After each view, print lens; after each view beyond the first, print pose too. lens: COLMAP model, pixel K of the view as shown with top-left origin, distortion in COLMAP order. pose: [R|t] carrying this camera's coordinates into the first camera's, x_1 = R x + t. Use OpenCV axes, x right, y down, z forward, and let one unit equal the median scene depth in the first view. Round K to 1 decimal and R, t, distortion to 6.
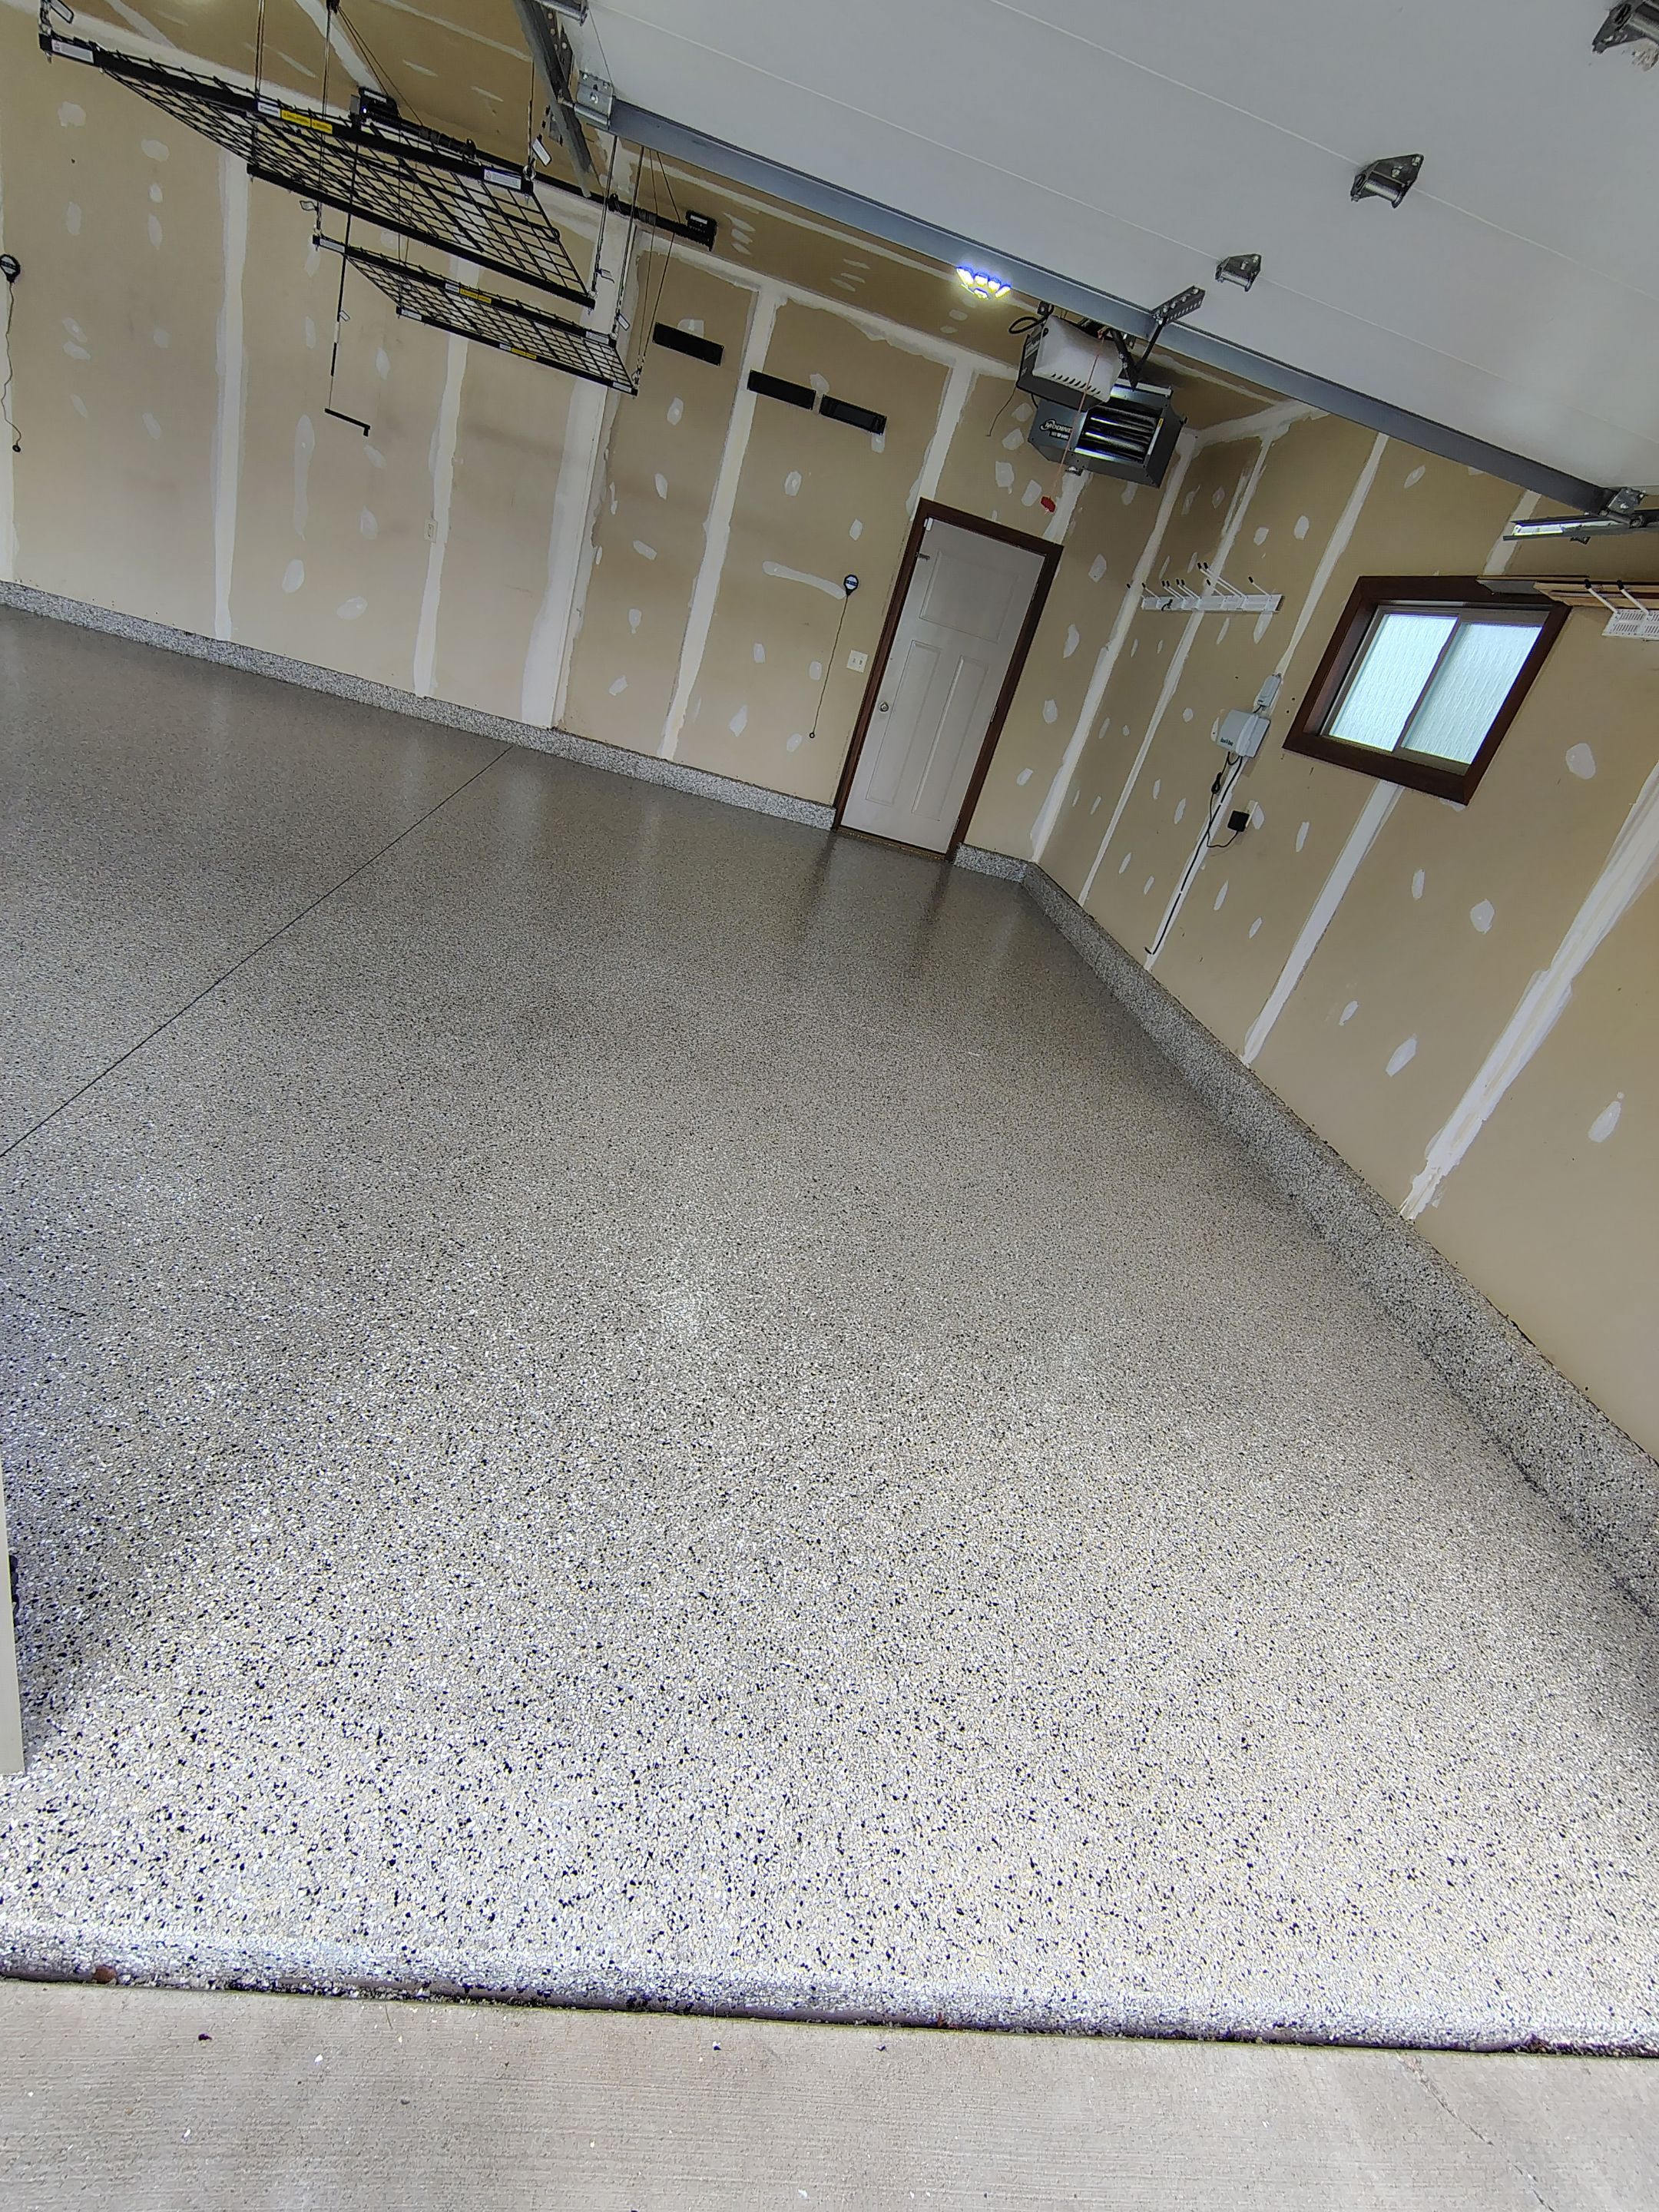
lens RADIAL K [[1040.7, 0, 821.5], [0, 1040.7, 1086.8], [0, 0, 1]] dist [-0.014260, 0.006547]
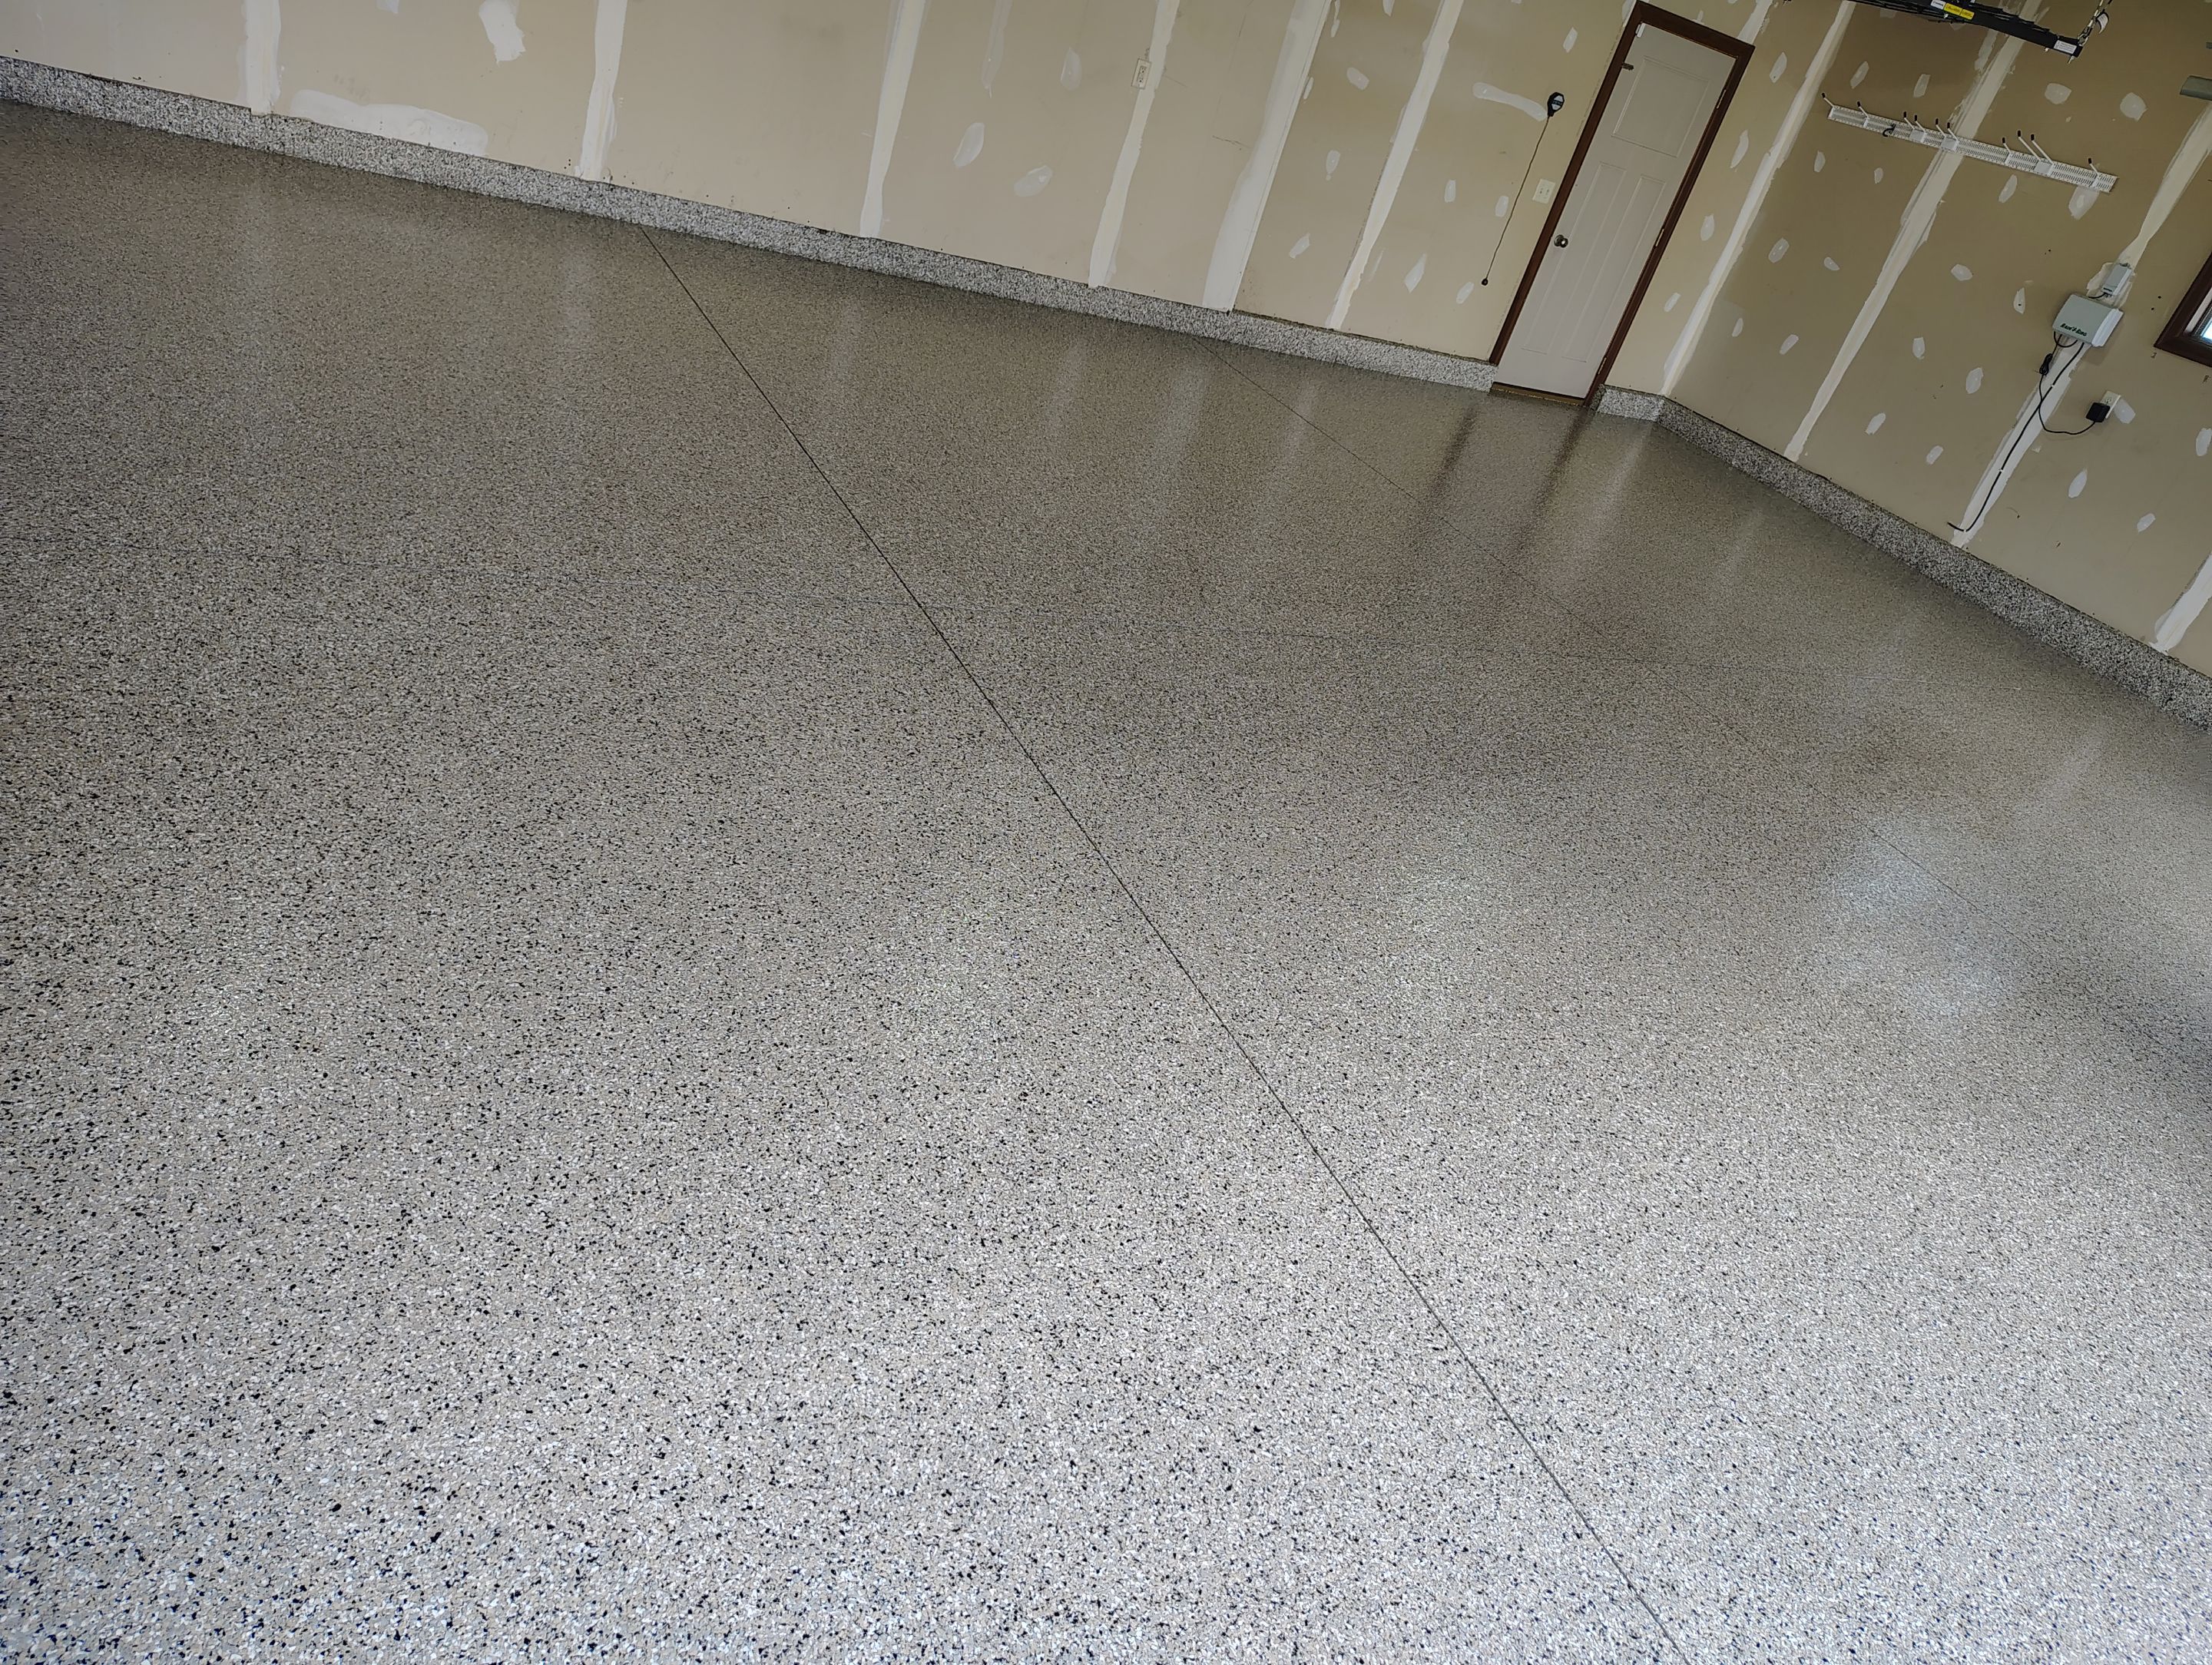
lens RADIAL K [[1508.9, 0, 1101.4], [0, 1508.9, 833.3], [0, 0, 1]] dist [0.042895, -0.045225]
pose [[0.929399, -0.198583, 0.311098, -1.663922], [0.129940, 0.965000, 0.227796, -0.485444], [-0.345446, -0.171290, 0.922674, -0.250991]]
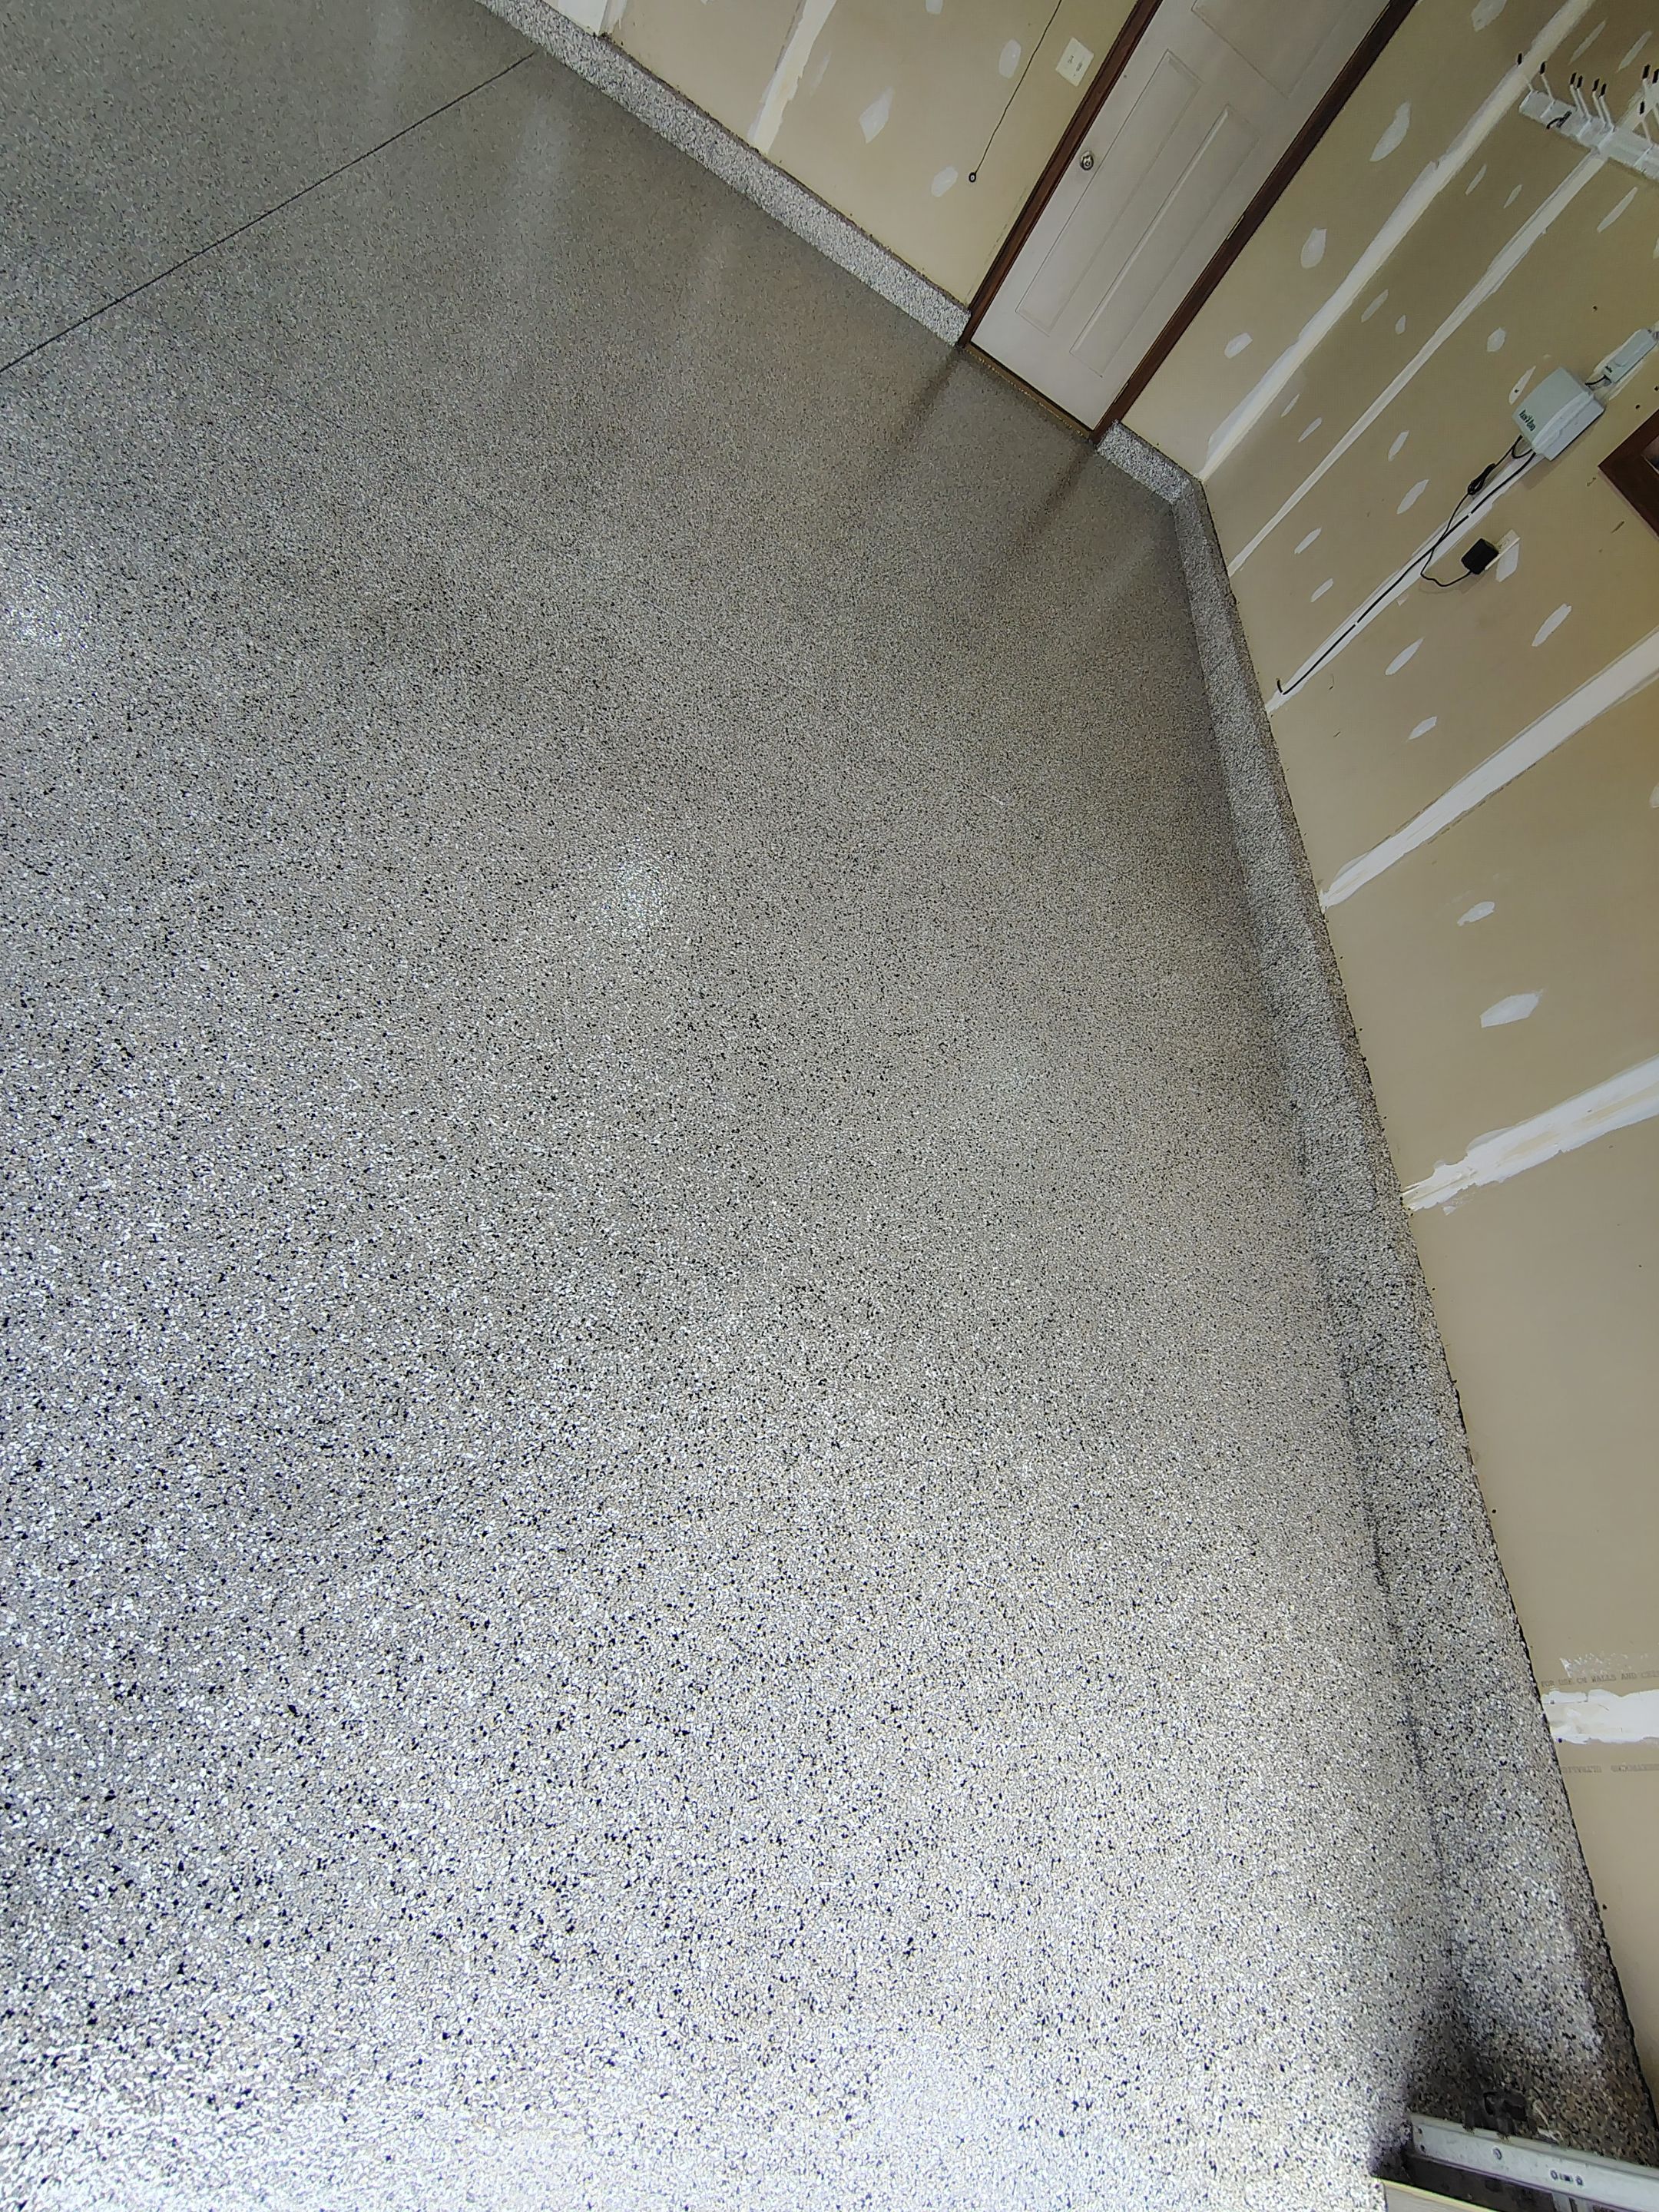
lens RADIAL K [[1040.7, 0, 825.1], [0, 1040.7, 1091.9], [0, 0, 1]] dist [-0.014260, 0.006547]
pose [[0.958943, 0.276480, 0.063147, 0.045309], [-0.276571, 0.862435, 0.423928, -0.173030], [0.062747, -0.423987, 0.903492, 0.267098]]
